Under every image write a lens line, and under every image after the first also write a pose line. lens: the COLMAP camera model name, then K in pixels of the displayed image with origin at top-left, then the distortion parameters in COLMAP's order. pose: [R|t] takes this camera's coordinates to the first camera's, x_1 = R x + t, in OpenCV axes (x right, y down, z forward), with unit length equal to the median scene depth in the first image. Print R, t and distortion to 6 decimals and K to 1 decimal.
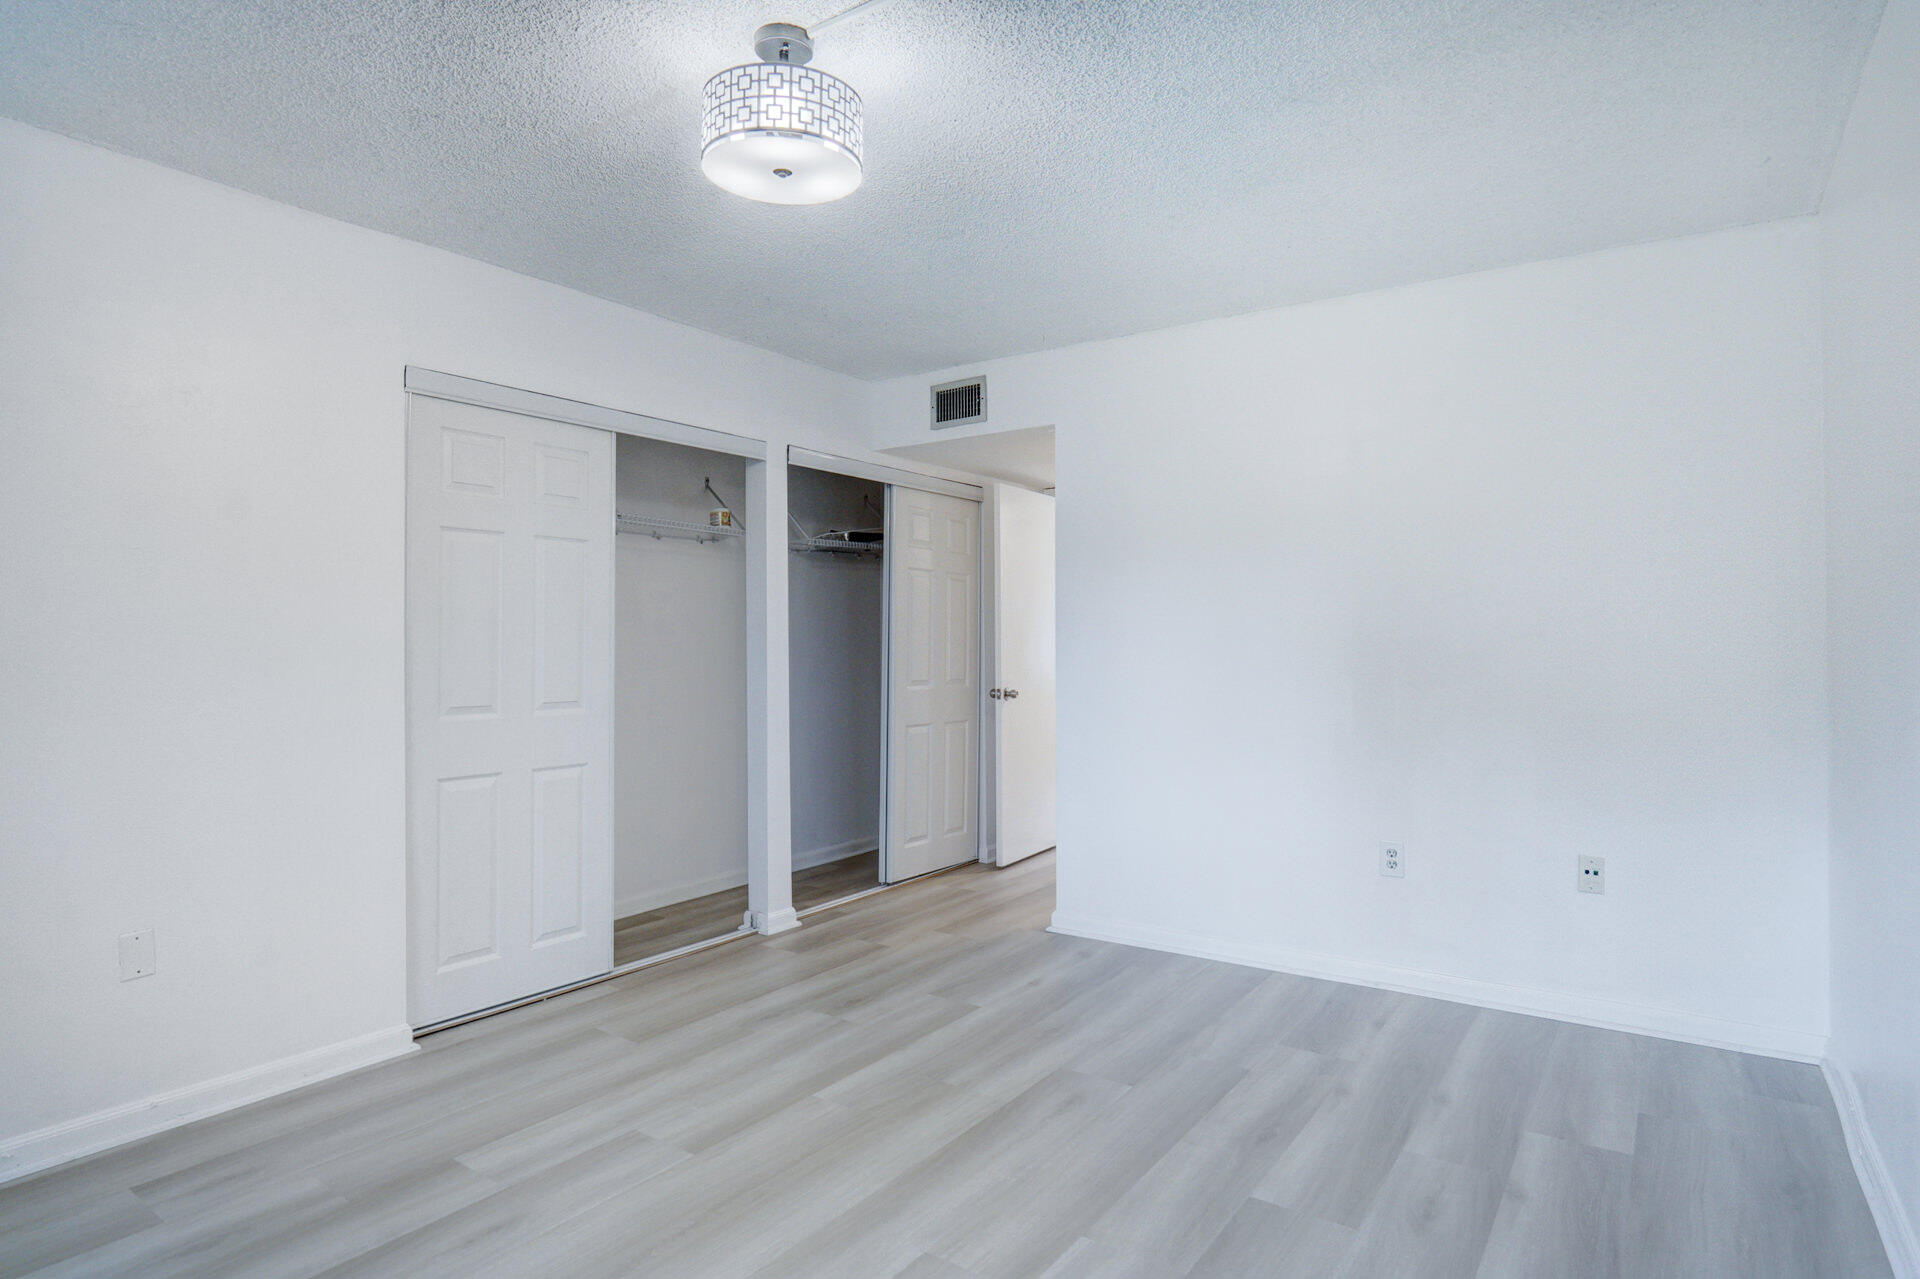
lens RADIAL K [[1038.0, 0, 961.4], [0, 1038.0, 631.6], [0, 0, 1]] dist [-0.032652, 0.004558]
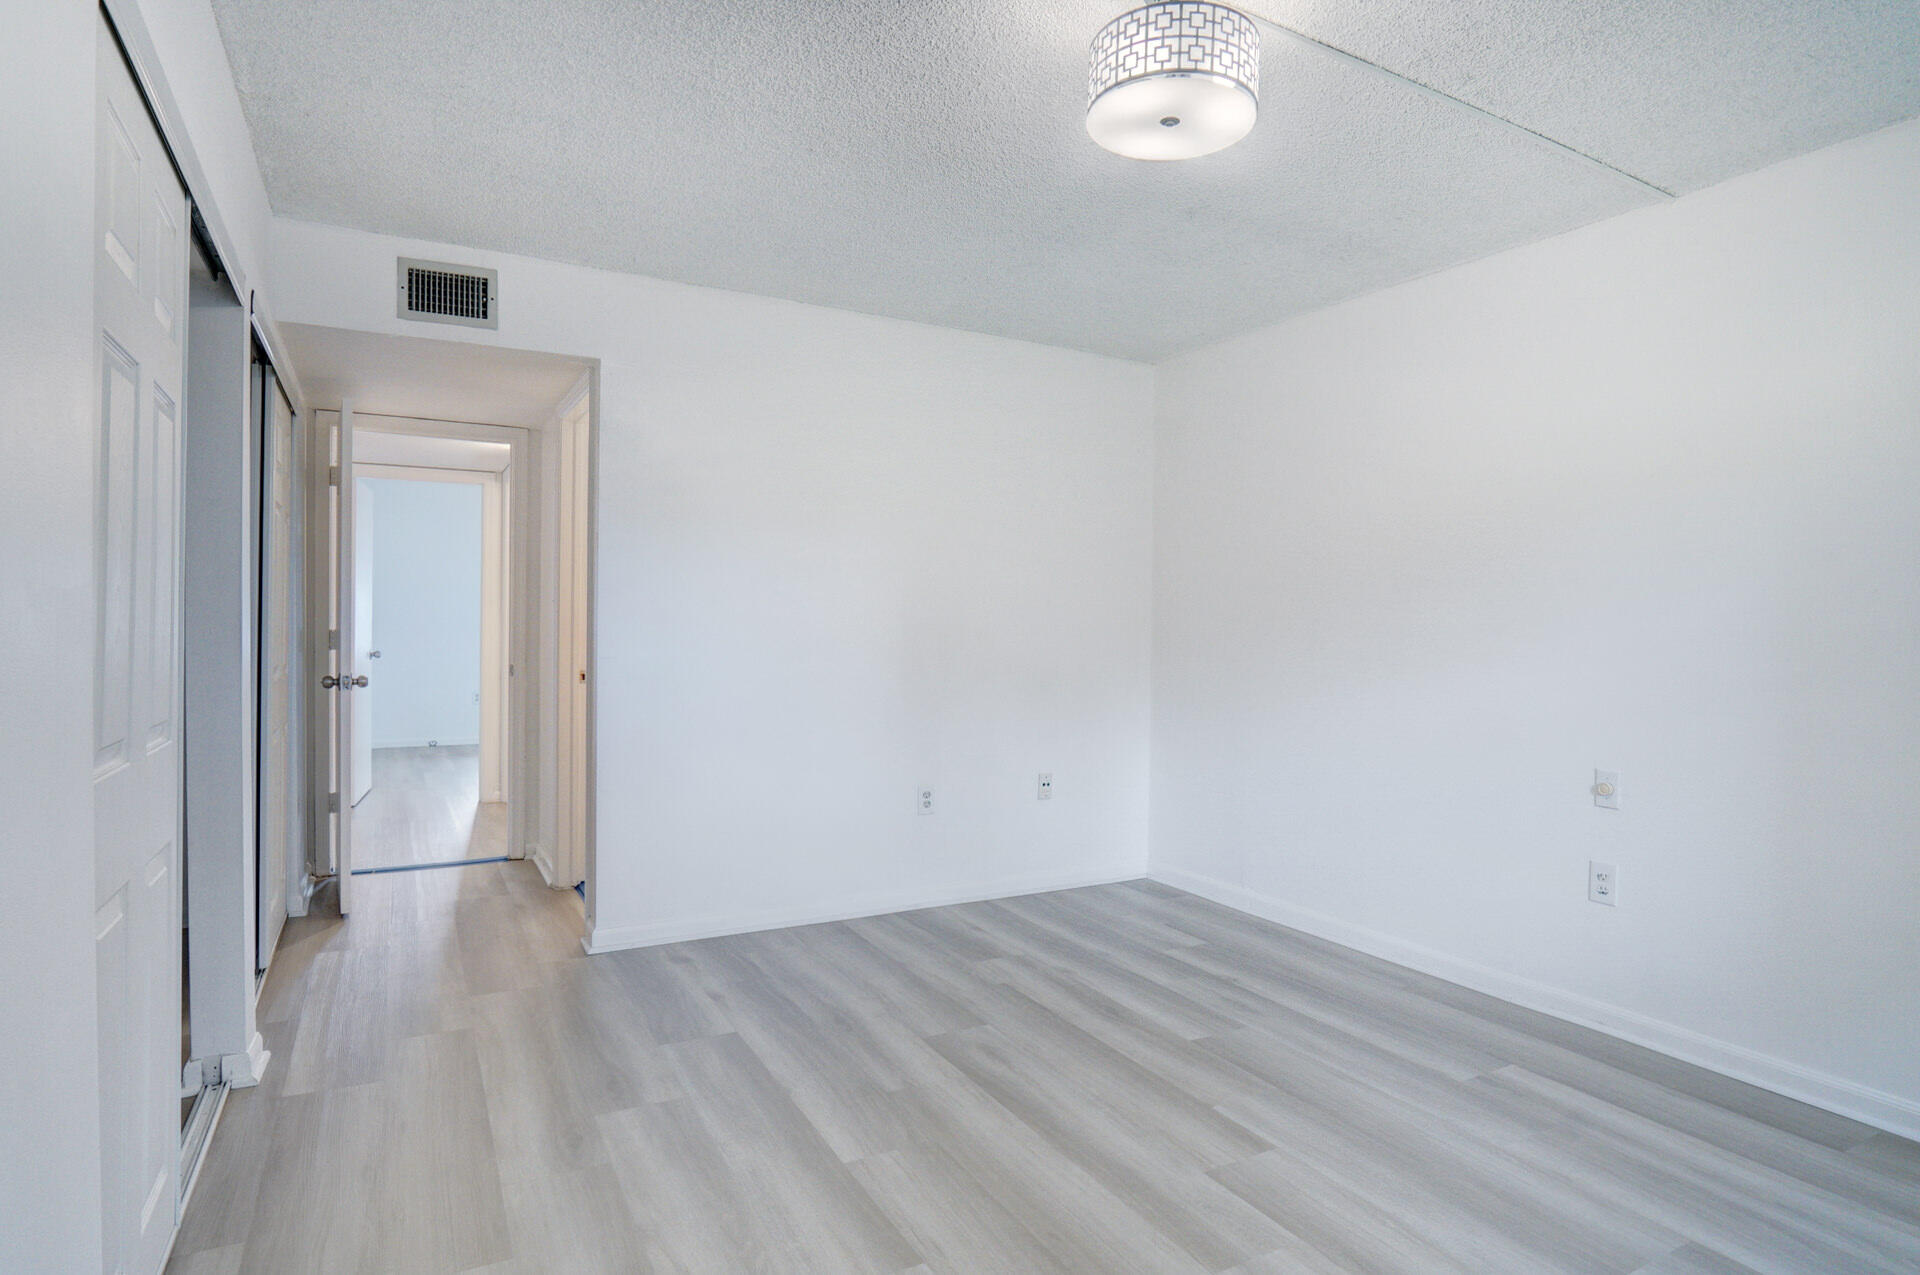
lens RADIAL K [[1038.0, 0, 947.6], [0, 1038.0, 639.8], [0, 0, 1]] dist [-0.032652, 0.004558]
pose [[0.446917, -0.008716, 0.894533, -0.731524], [-0.021043, 0.999573, 0.020253, 0.009570], [-0.894328, -0.027875, 0.446543, 0.491540]]
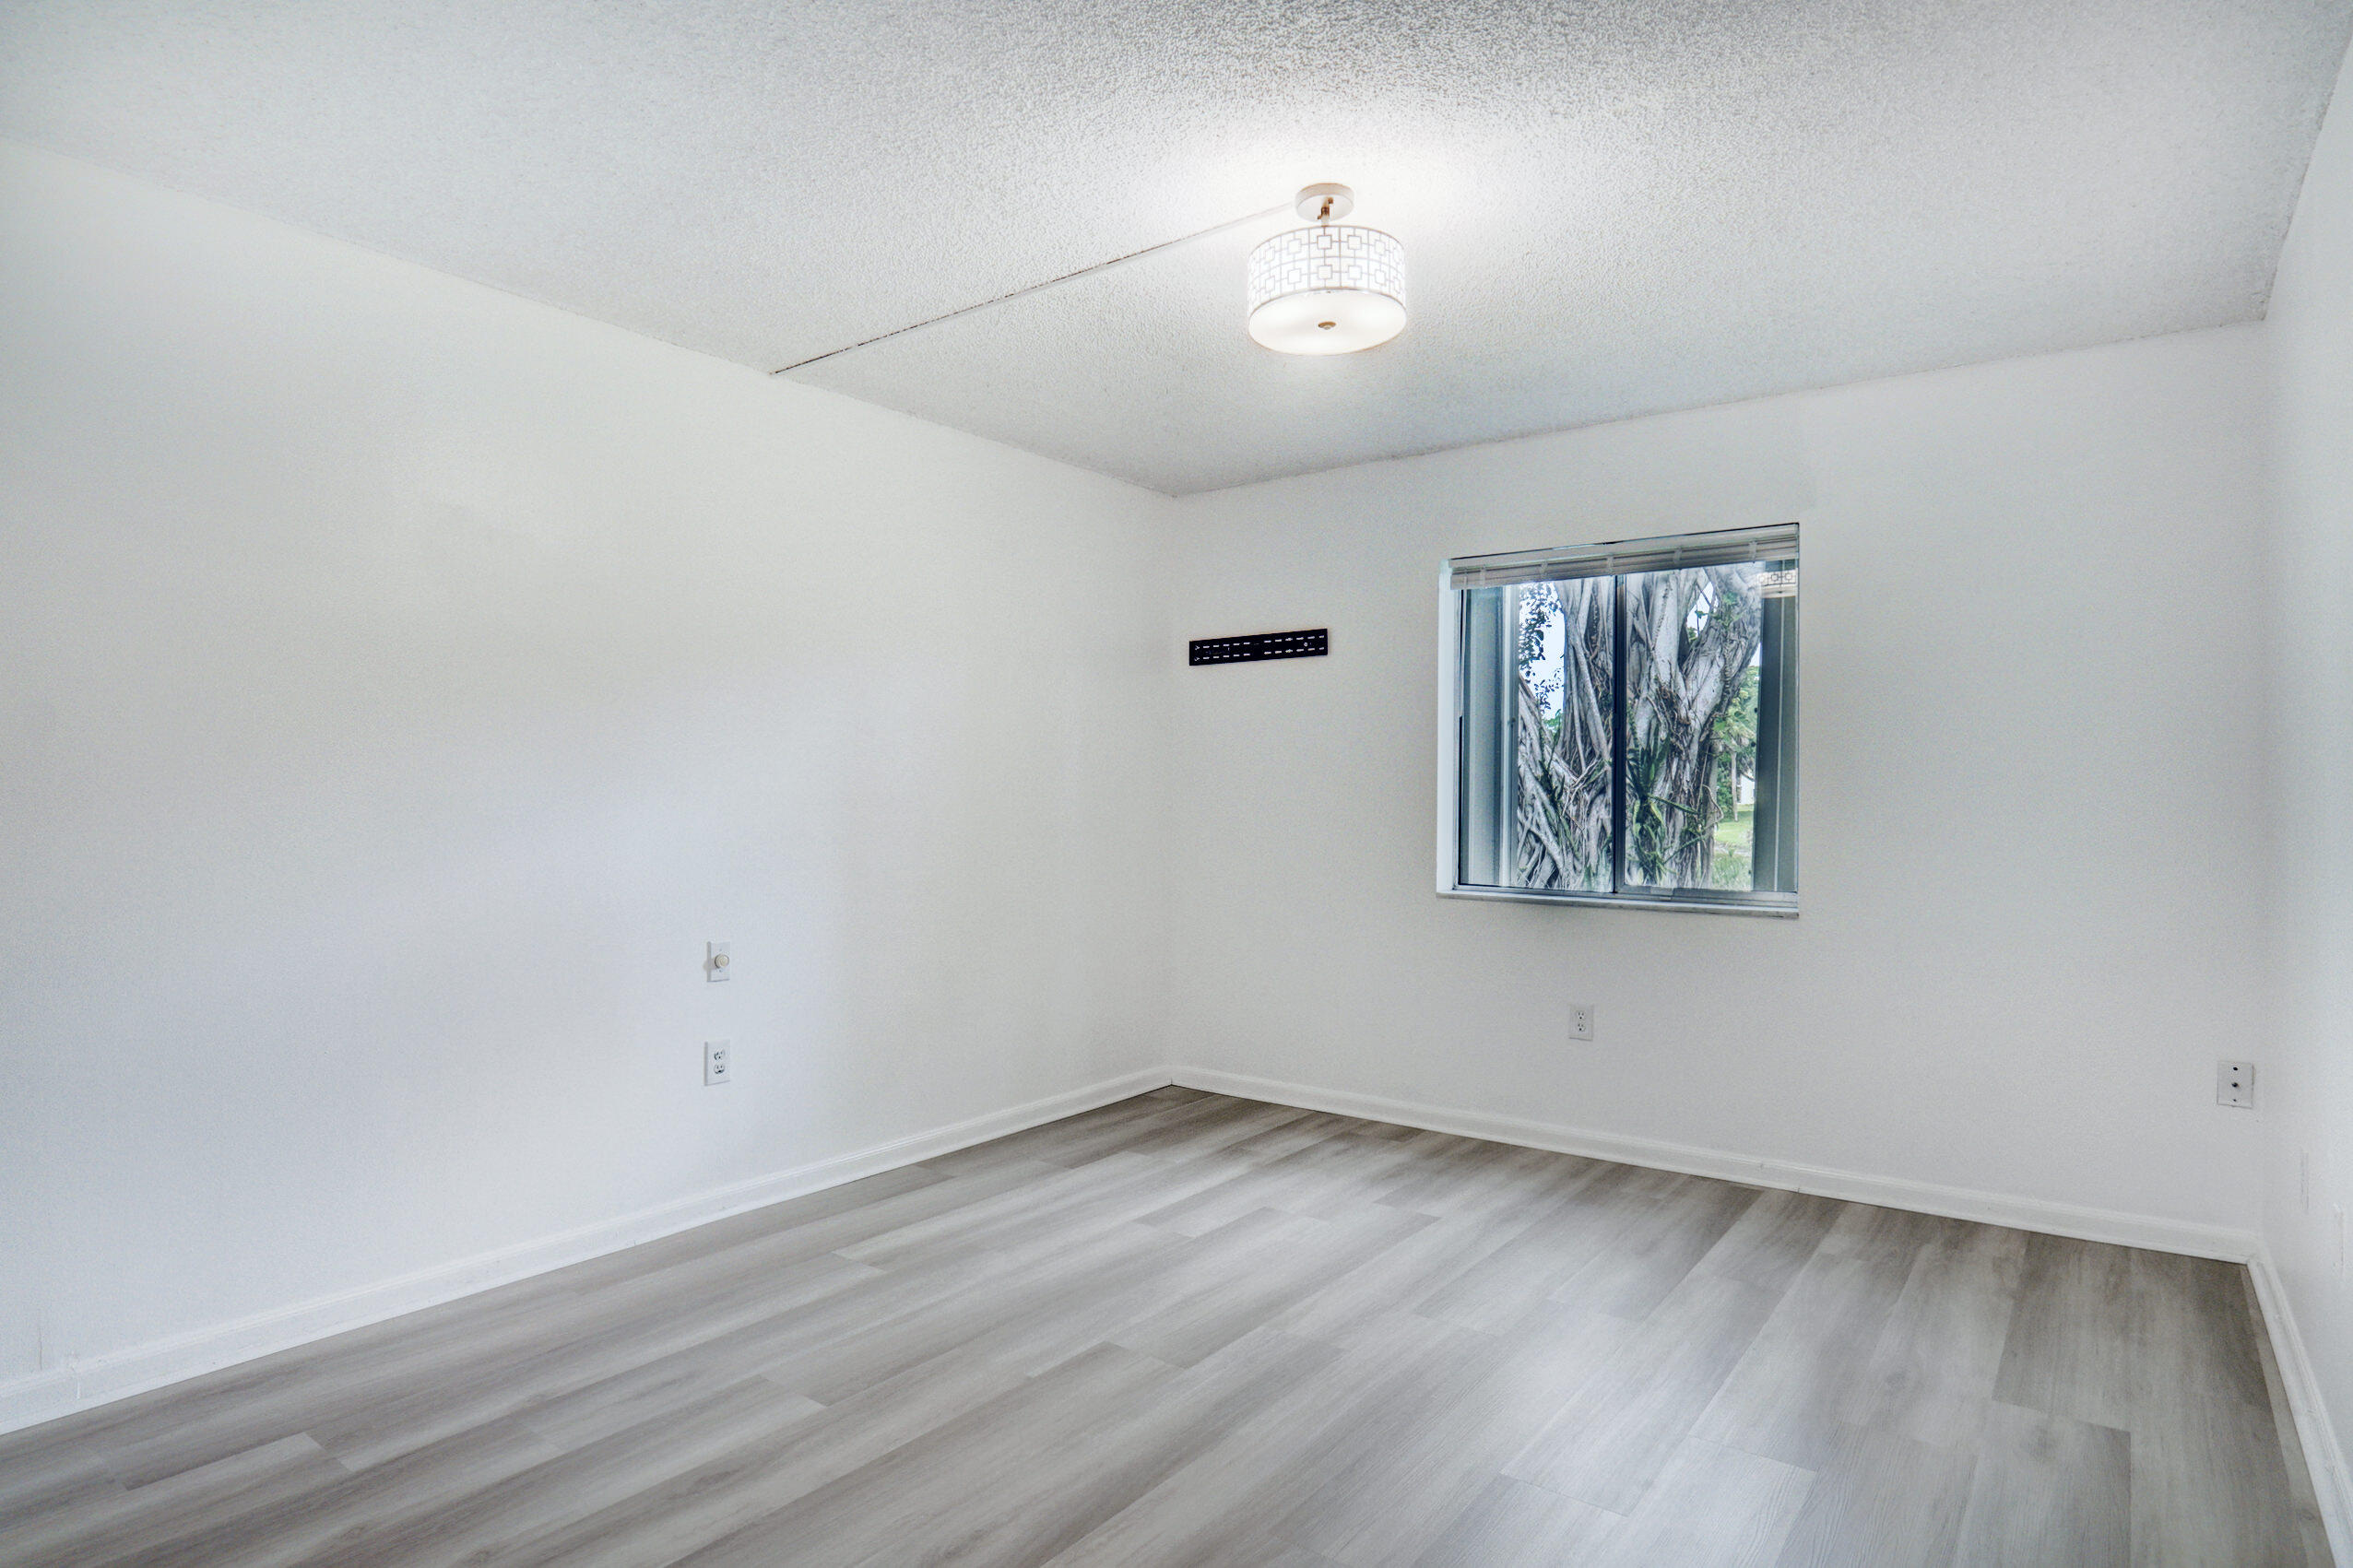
lens RADIAL K [[1272.0, 0, 1186.9], [0, 1272.0, 789.9], [0, 0, 1]] dist [-0.032652, 0.004558]
pose [[-0.999522, 0.001508, 0.030872, -0.047895], [0.001249, 0.999964, -0.008380, 0.013873], [-0.030884, -0.008338, -0.999488, 1.472026]]
